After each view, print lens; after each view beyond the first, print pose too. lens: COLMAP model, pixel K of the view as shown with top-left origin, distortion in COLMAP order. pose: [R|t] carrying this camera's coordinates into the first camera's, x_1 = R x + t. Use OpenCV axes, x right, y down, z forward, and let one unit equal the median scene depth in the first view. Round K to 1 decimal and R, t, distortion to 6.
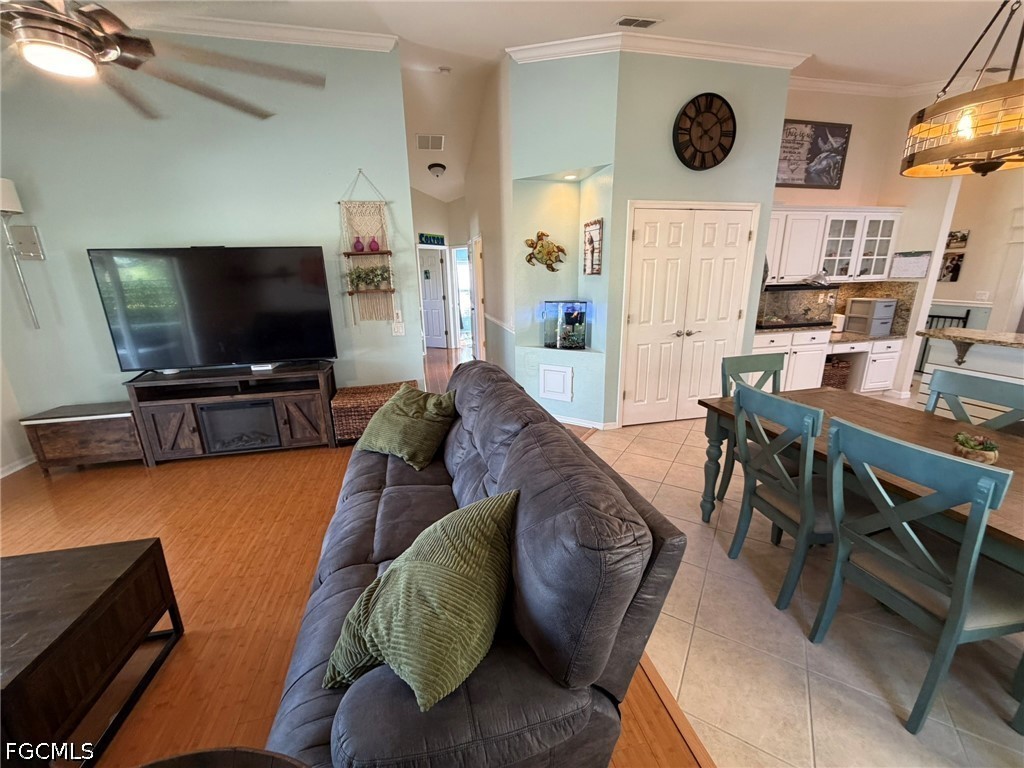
lens RADIAL K [[406.0, 0, 509.7], [0, 406.0, 385.7], [0, 0, 1]] dist [-0.006929, -0.000078]
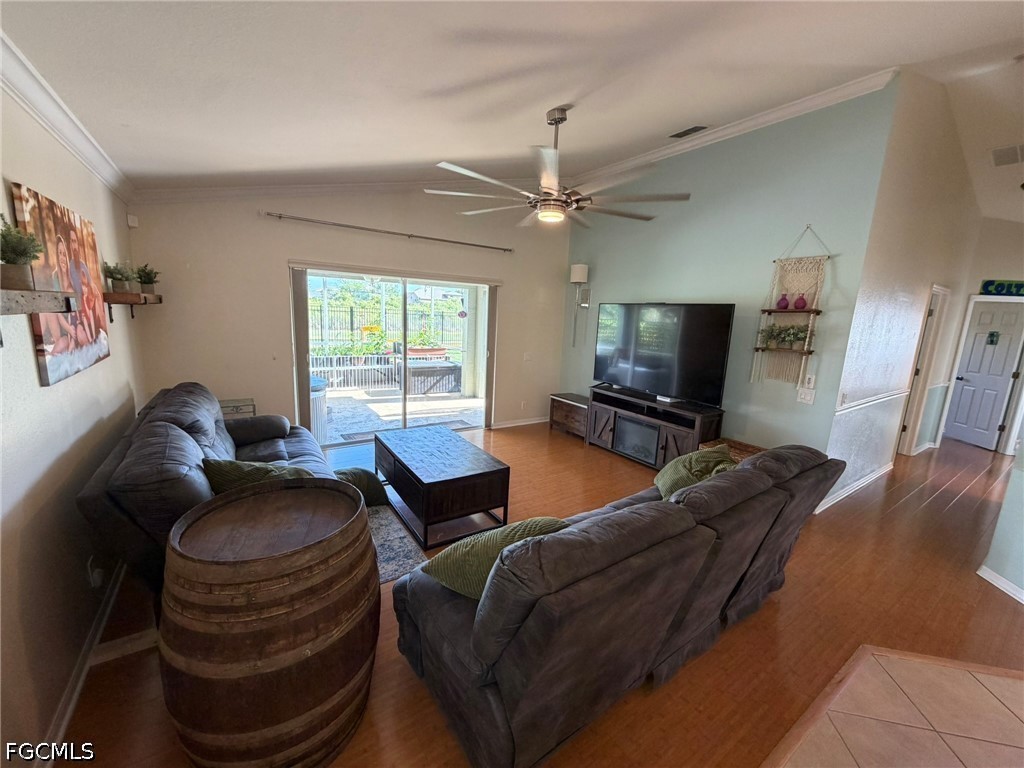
lens RADIAL K [[406.0, 0, 503.5], [0, 406.0, 382.6], [0, 0, 1]] dist [-0.006929, -0.000078]
pose [[0.344082, 0.195232, -0.918418, 0.332431], [-0.292717, 0.951701, 0.092641, -0.064094], [0.892146, 0.236960, 0.384611, 0.089948]]
